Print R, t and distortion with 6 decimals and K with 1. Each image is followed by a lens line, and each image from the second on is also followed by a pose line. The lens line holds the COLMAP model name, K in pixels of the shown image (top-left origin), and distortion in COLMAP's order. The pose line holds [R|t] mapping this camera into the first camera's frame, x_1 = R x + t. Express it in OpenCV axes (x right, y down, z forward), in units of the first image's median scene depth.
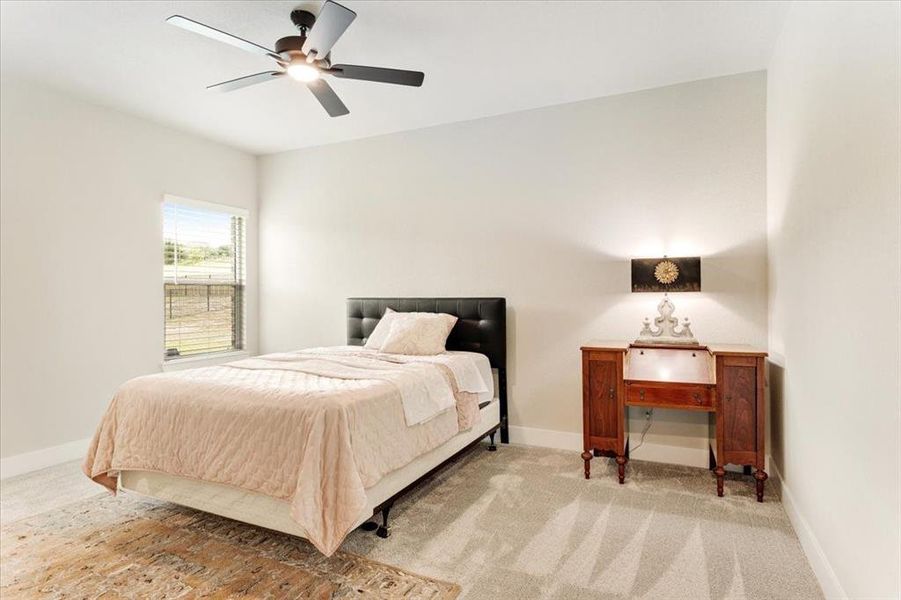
lens RADIAL K [[487.9, 0, 455.0], [0, 487.9, 295.3], [0, 0, 1]] dist [-0.001209, 0.000071]
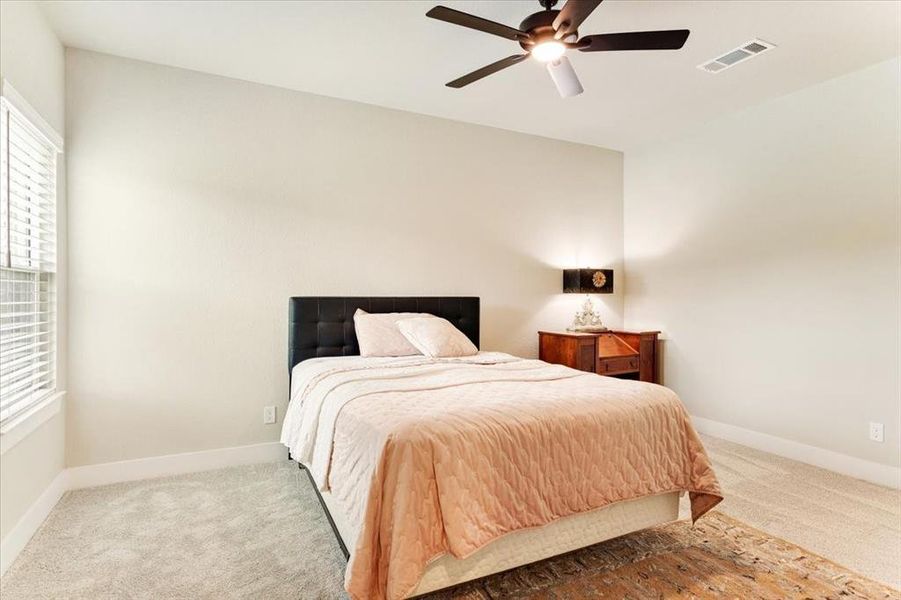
lens RADIAL K [[487.9, 0, 454.3], [0, 487.9, 302.1], [0, 0, 1]] dist [-0.001209, 0.000071]
pose [[0.608529, -0.004343, 0.793519, -0.912023], [-0.006876, 0.999919, 0.010746, 0.005748], [-0.793502, -0.011995, 0.608450, 0.461923]]
